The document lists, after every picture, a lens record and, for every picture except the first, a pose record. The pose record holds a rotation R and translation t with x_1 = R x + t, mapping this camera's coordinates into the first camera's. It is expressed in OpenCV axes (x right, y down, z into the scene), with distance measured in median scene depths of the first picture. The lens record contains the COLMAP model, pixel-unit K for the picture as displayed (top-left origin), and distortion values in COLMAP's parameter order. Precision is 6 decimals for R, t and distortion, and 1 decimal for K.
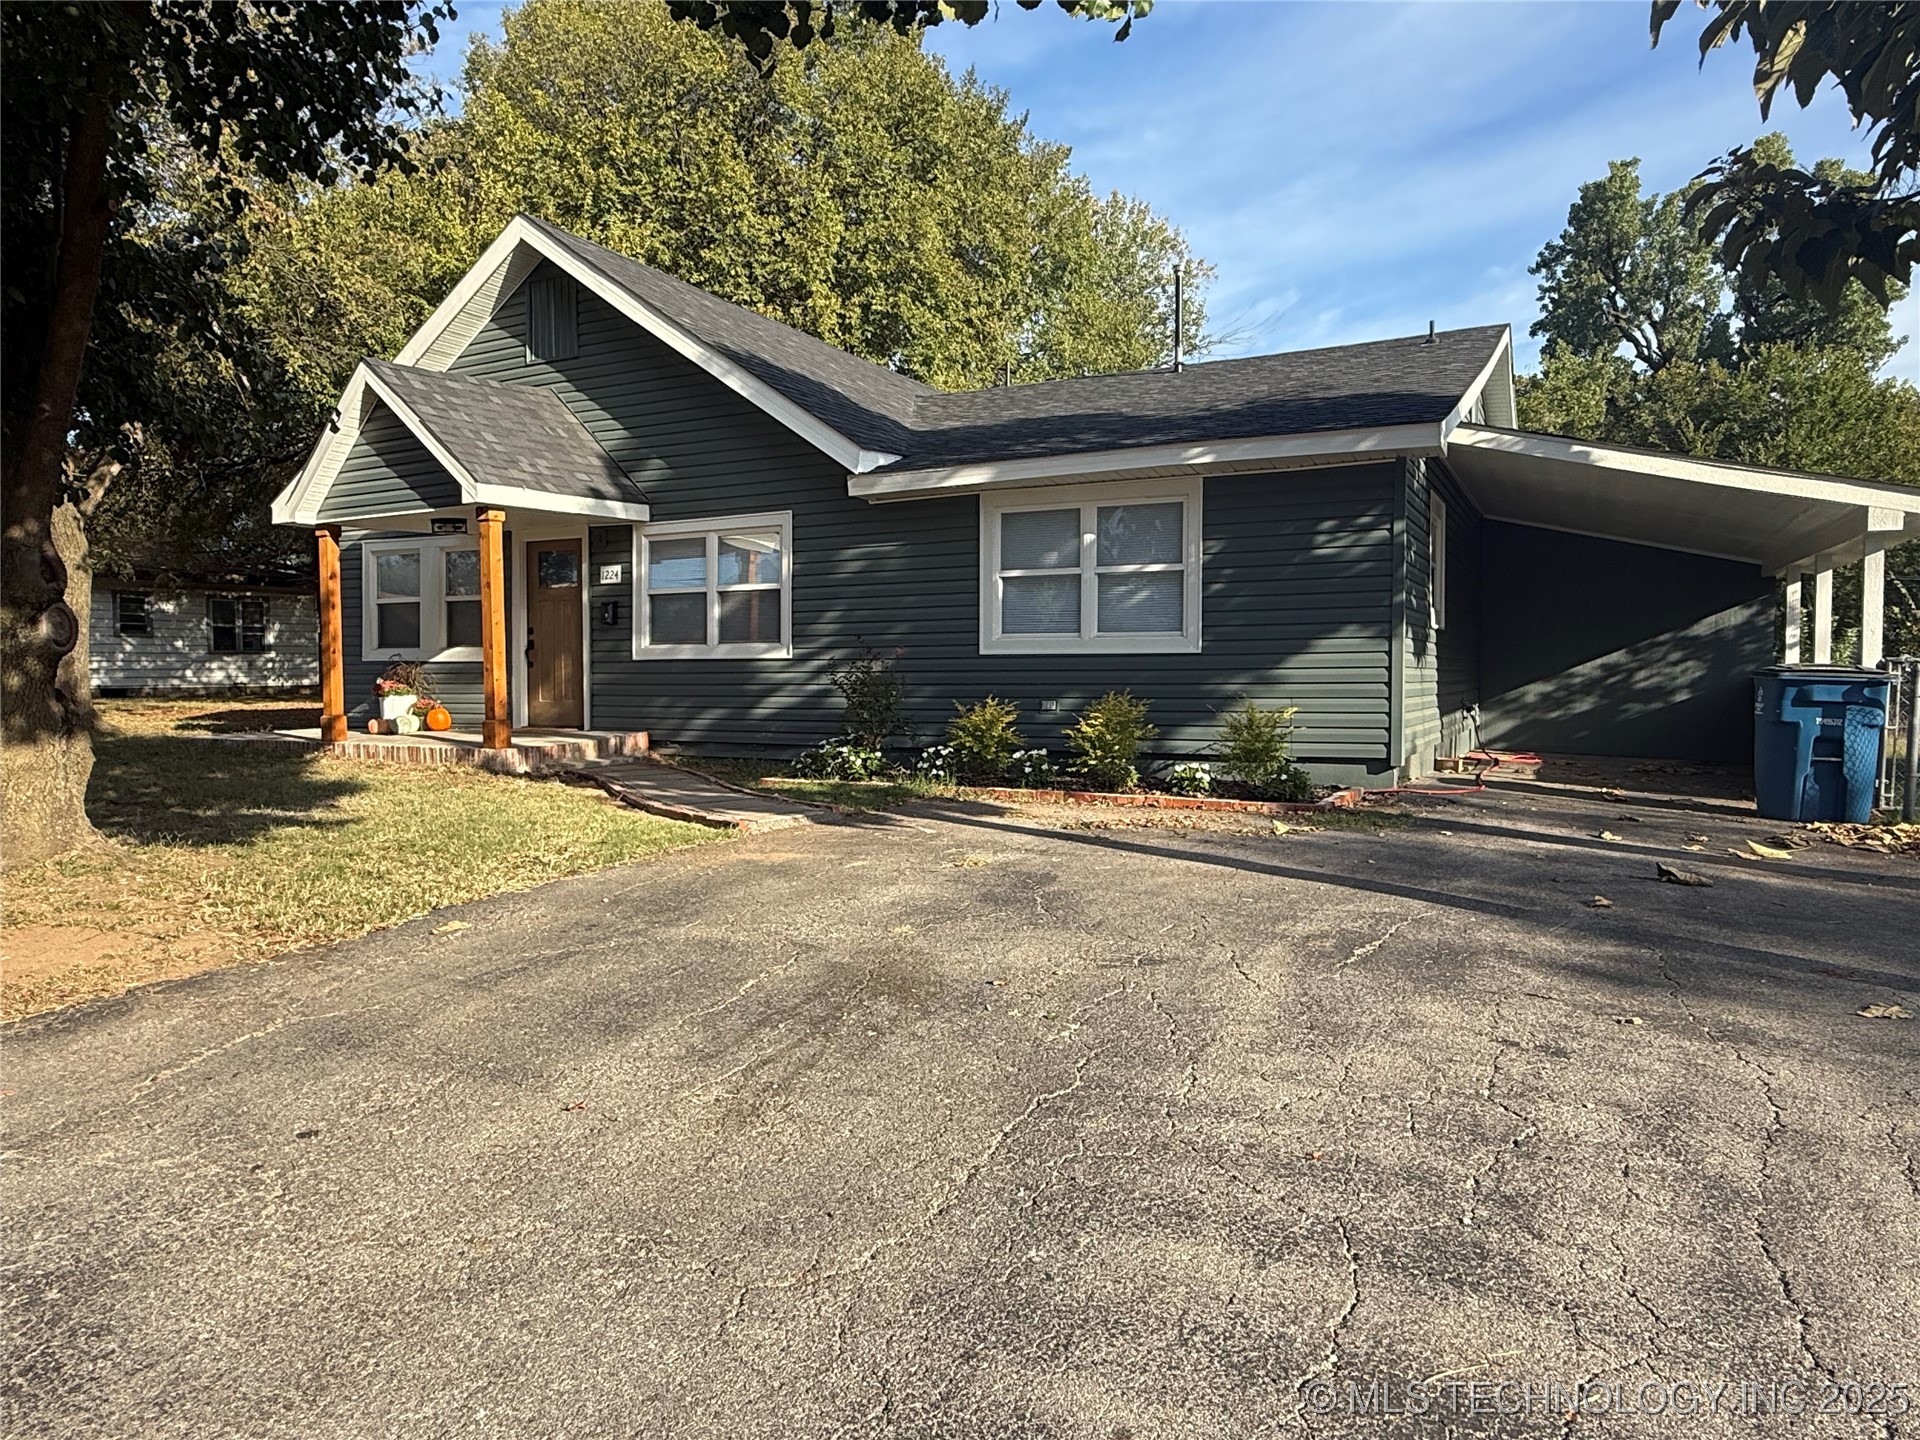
lens RADIAL K [[1230.1, 0, 951.9], [0, 1230.1, 722.0], [0, 0, 1]] dist [0.002745, 0.000813]
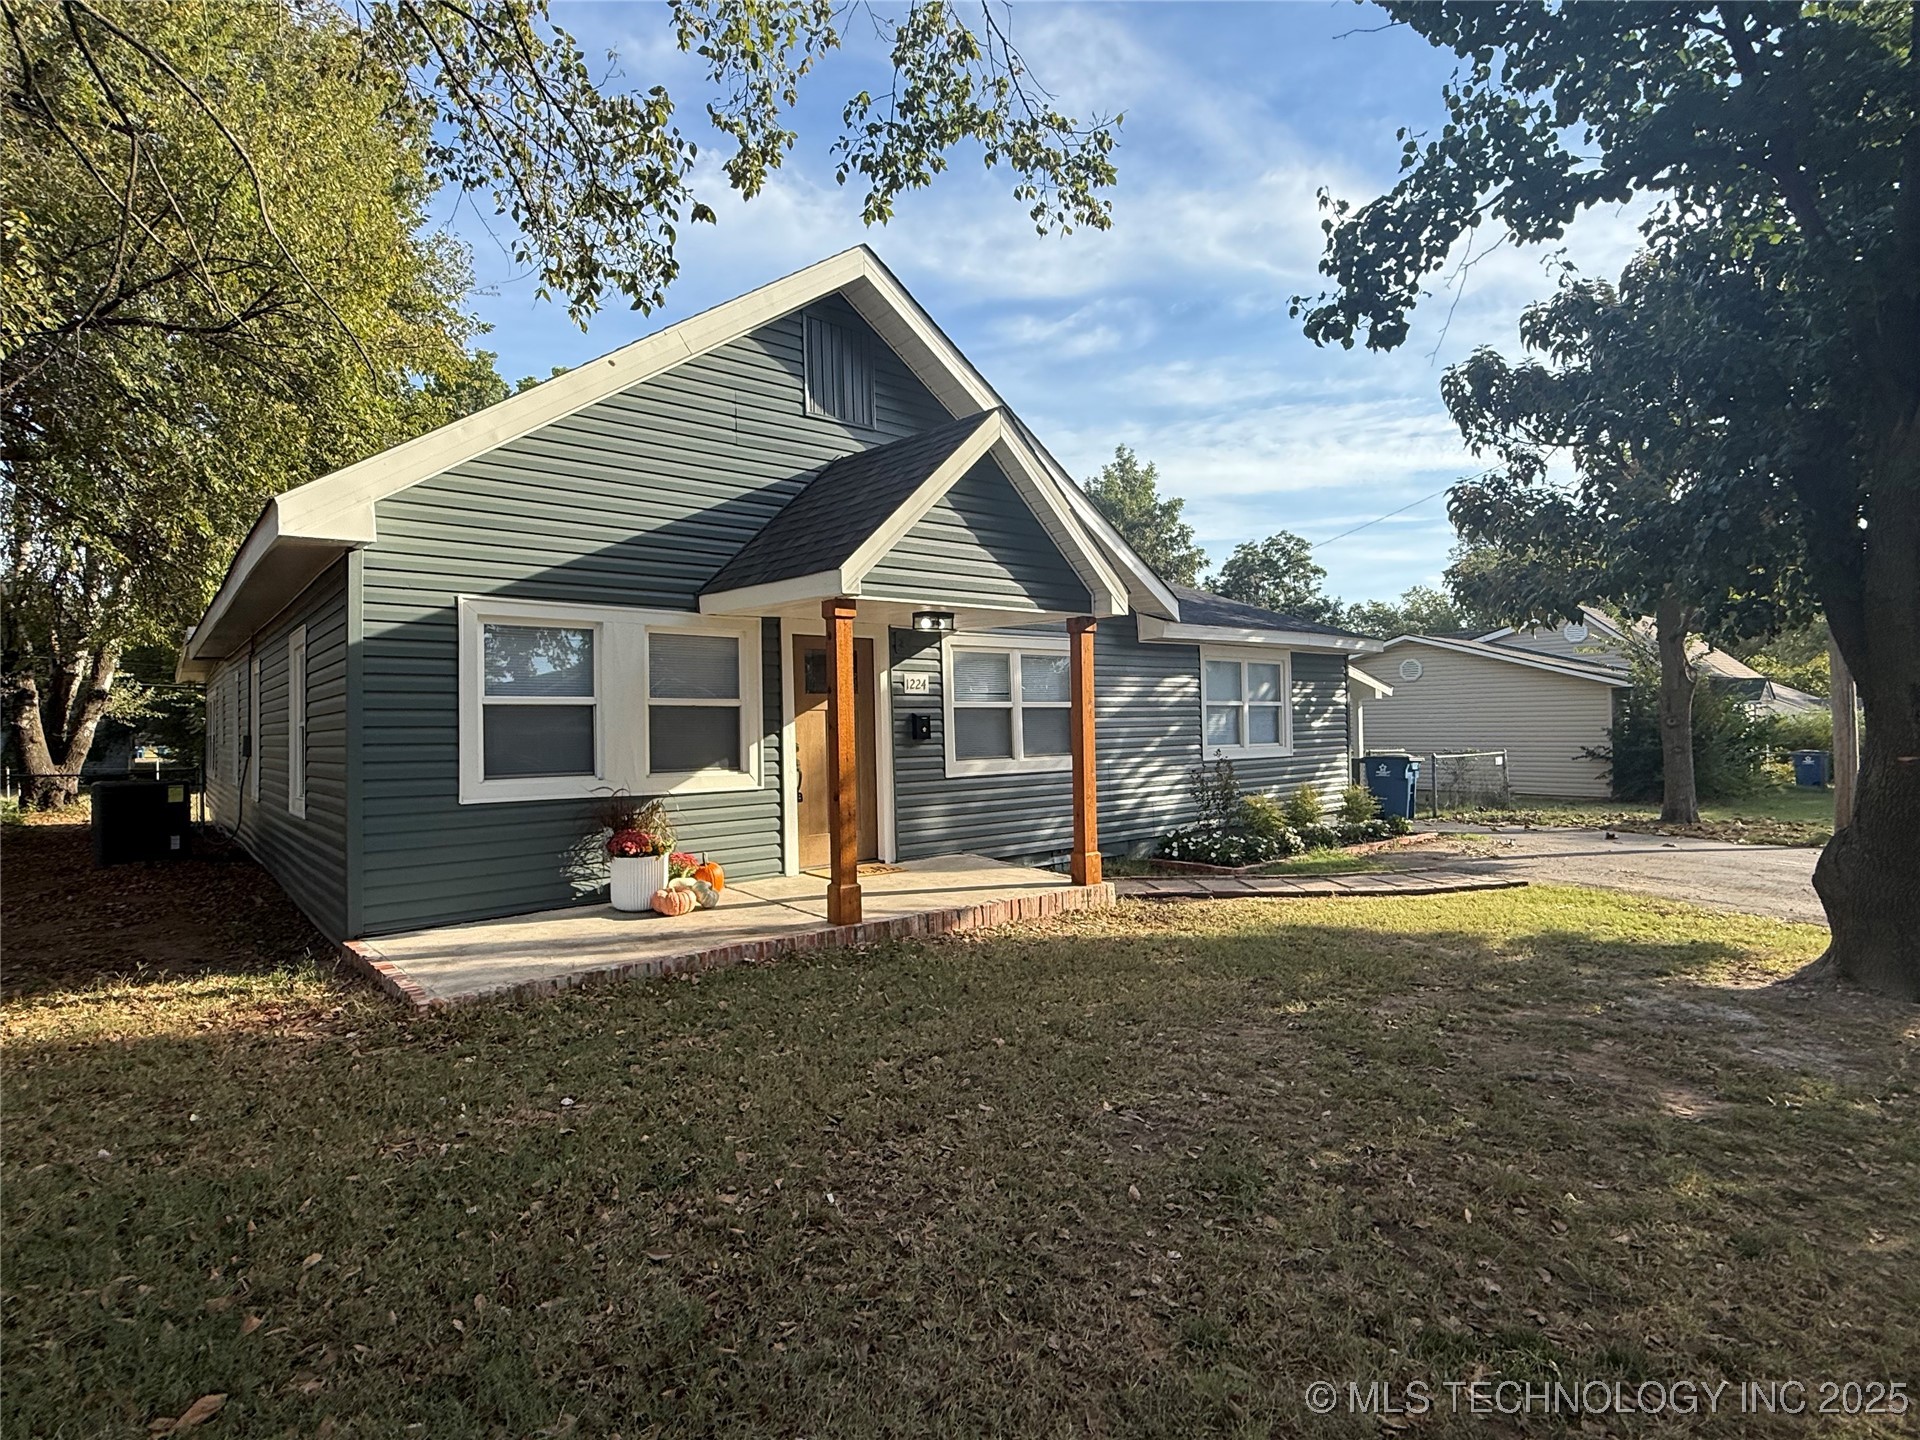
lens RADIAL K [[983.1, 0, 959.5], [0, 983.1, 718.7], [0, 0, 1]] dist [0.000759, 0.000209]
pose [[0.380379, 0.003614, 0.924823, -1.001143], [0.053950, 0.998203, -0.026091, -0.079583], [-0.923256, 0.059819, 0.379501, 0.754944]]
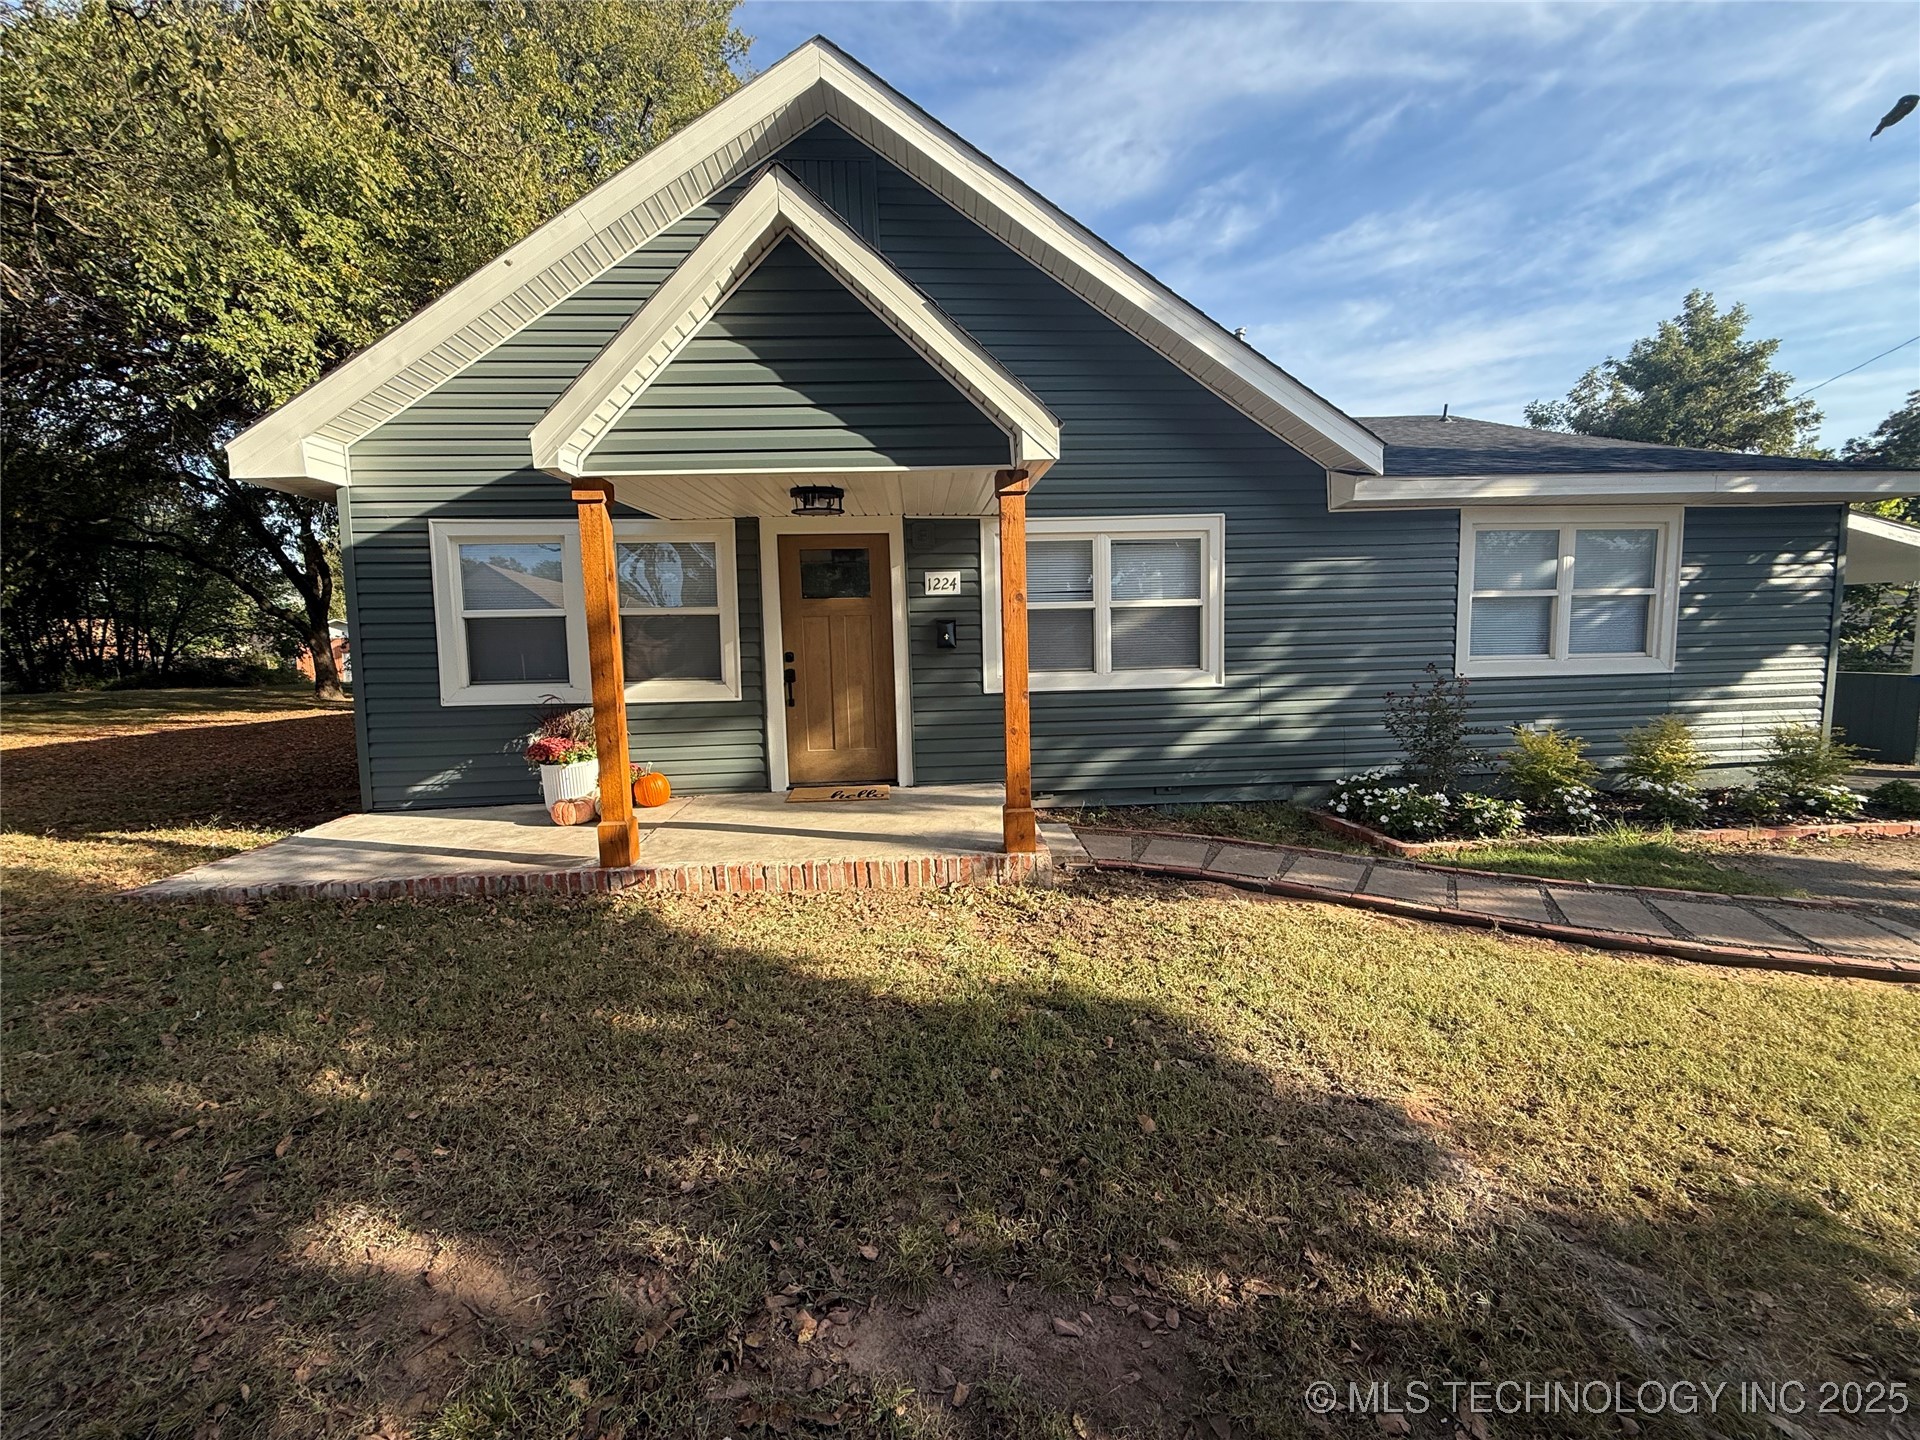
lens RADIAL K [[765.1, 0, 959.7], [0, 765.1, 720.0], [0, 0, 1]] dist [-0.000634, 0.000322]
pose [[0.848777, -0.069451, 0.524171, -0.566343], [0.042472, 0.997088, 0.063337, -0.069356], [-0.527043, -0.031496, 0.849255, 0.630637]]
